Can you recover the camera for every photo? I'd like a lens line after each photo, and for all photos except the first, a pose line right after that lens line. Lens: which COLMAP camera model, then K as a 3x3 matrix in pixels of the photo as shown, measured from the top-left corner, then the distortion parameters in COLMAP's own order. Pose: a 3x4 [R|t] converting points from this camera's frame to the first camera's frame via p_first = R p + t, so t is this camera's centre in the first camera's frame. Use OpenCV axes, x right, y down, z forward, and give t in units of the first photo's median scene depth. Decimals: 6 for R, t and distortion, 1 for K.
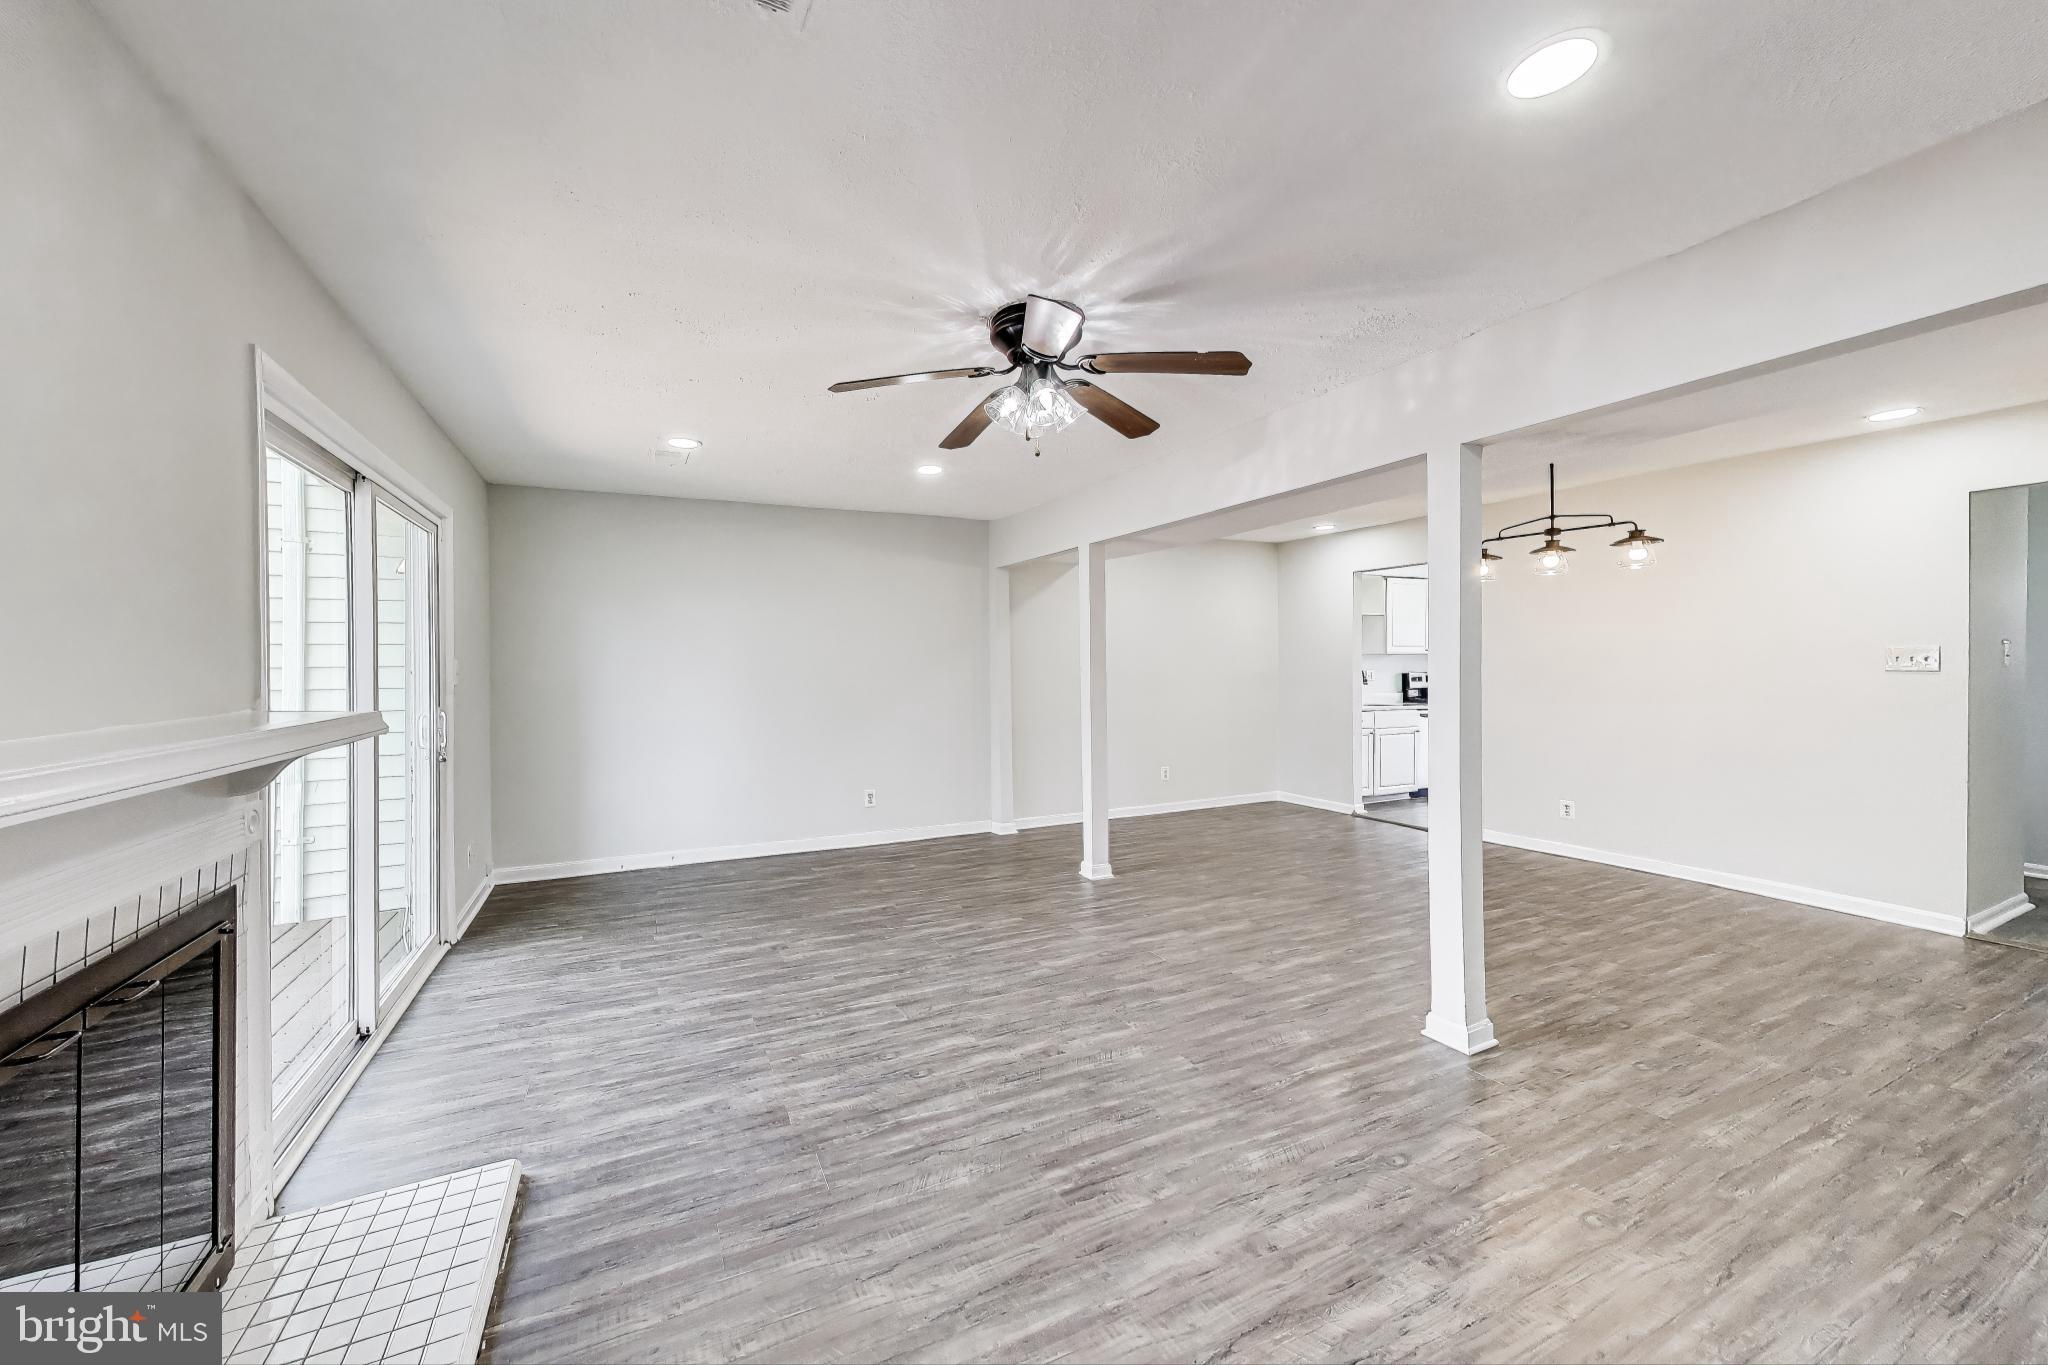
lens RADIAL K [[733.1, 0, 992.1], [0, 733.1, 675.2], [0, 0, 1]] dist [0.000413, 0.000097]
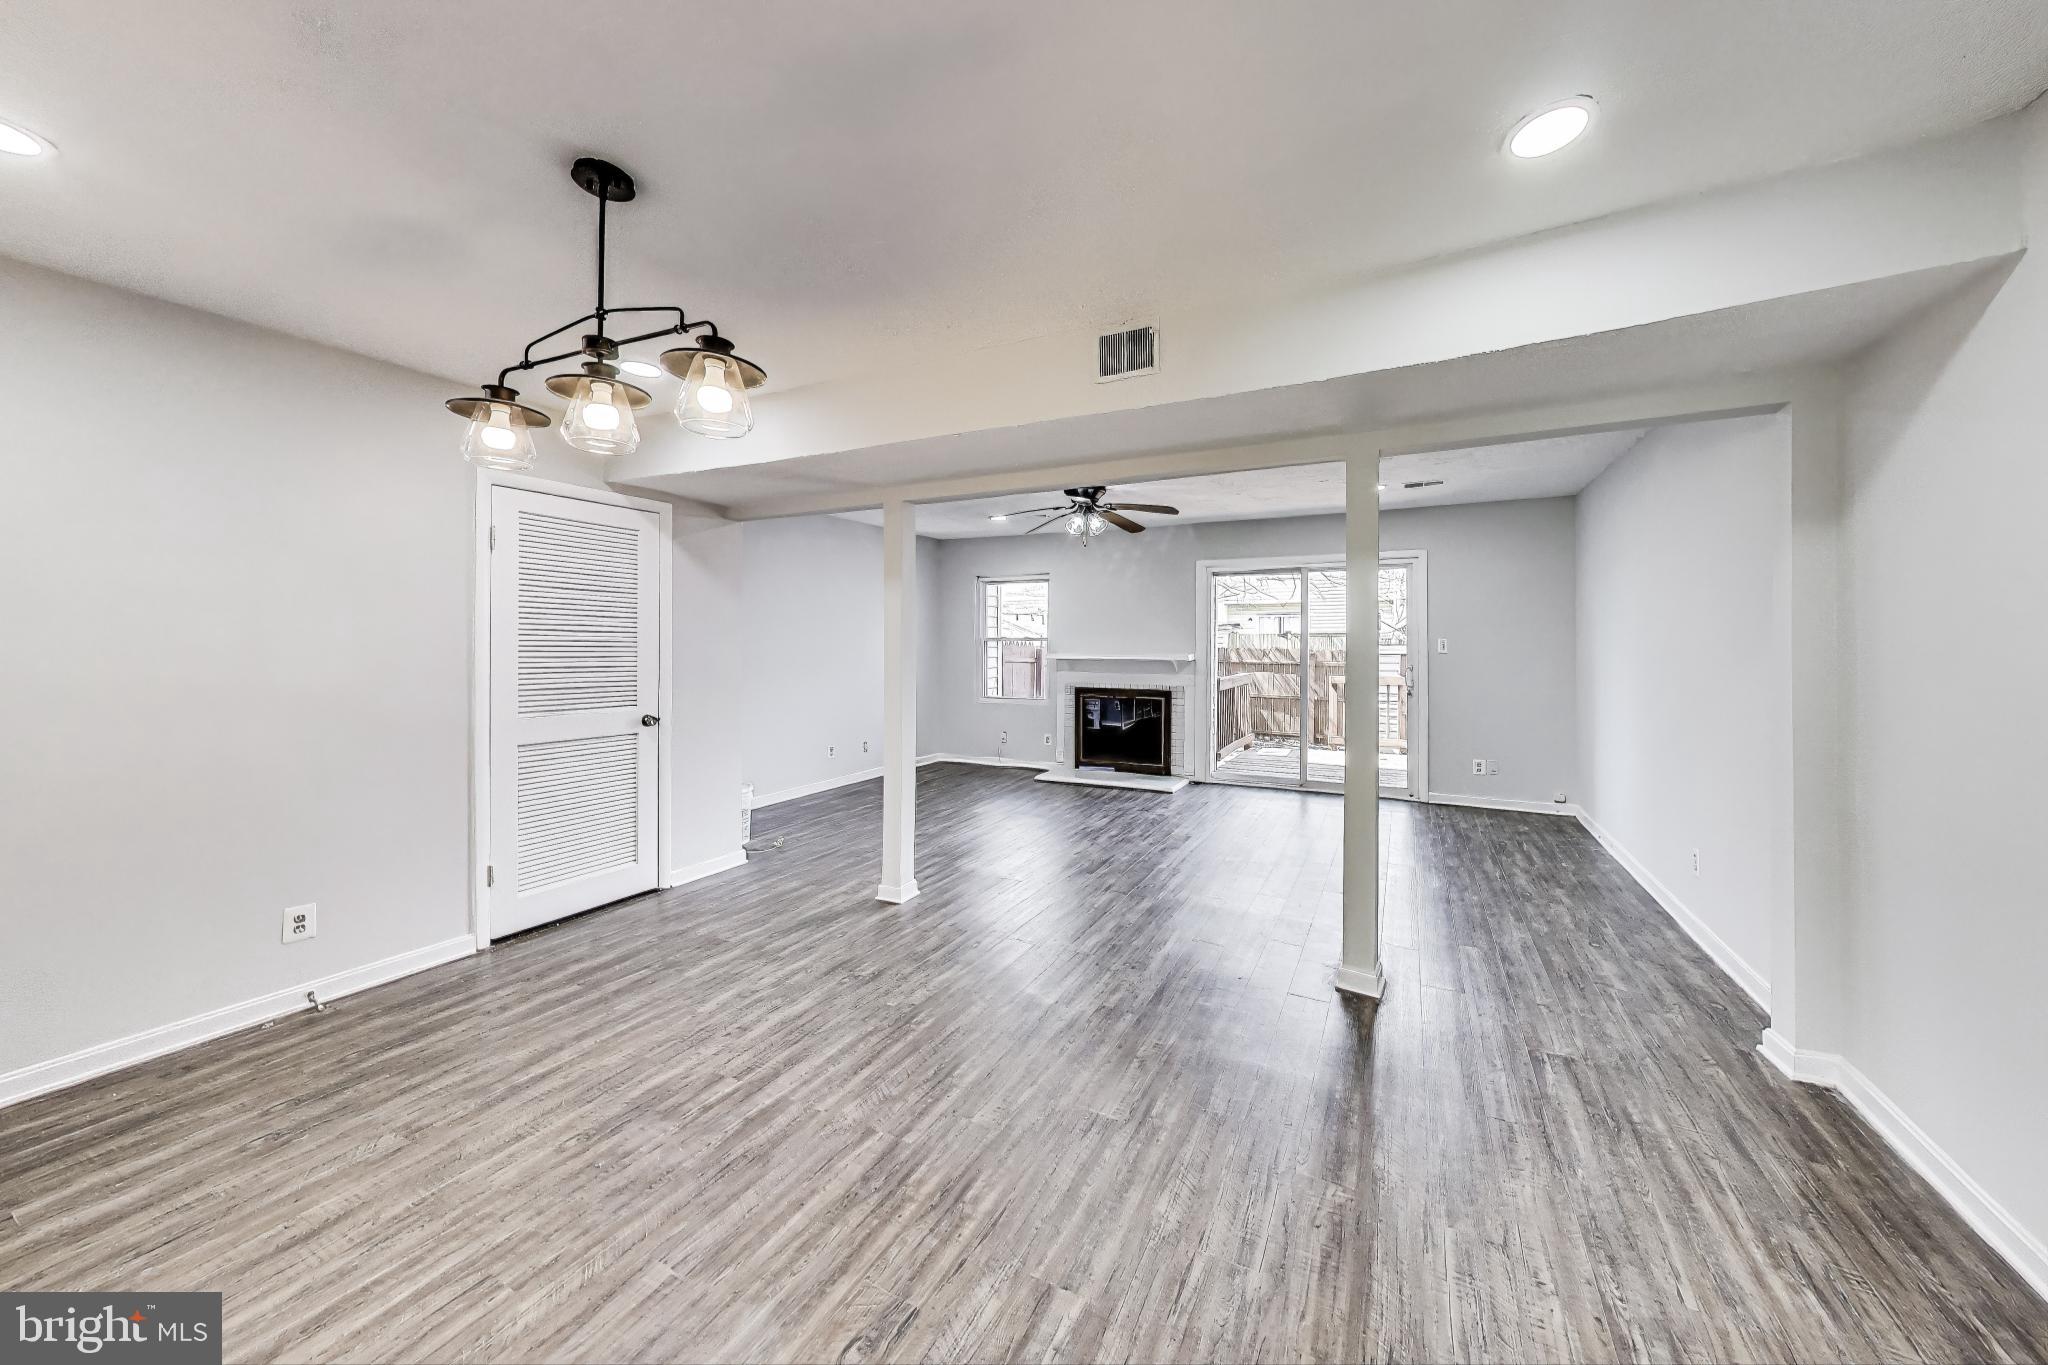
lens RADIAL K [[801.7, 0, 1011.5], [0, 801.7, 654.5], [0, 0, 1]] dist [0.013093, -0.000320]
pose [[-0.826917, 0.012148, -0.562192, 1.182328], [0.004260, 0.999873, 0.015340, -0.025033], [0.562307, 0.010290, -0.826864, 2.162544]]
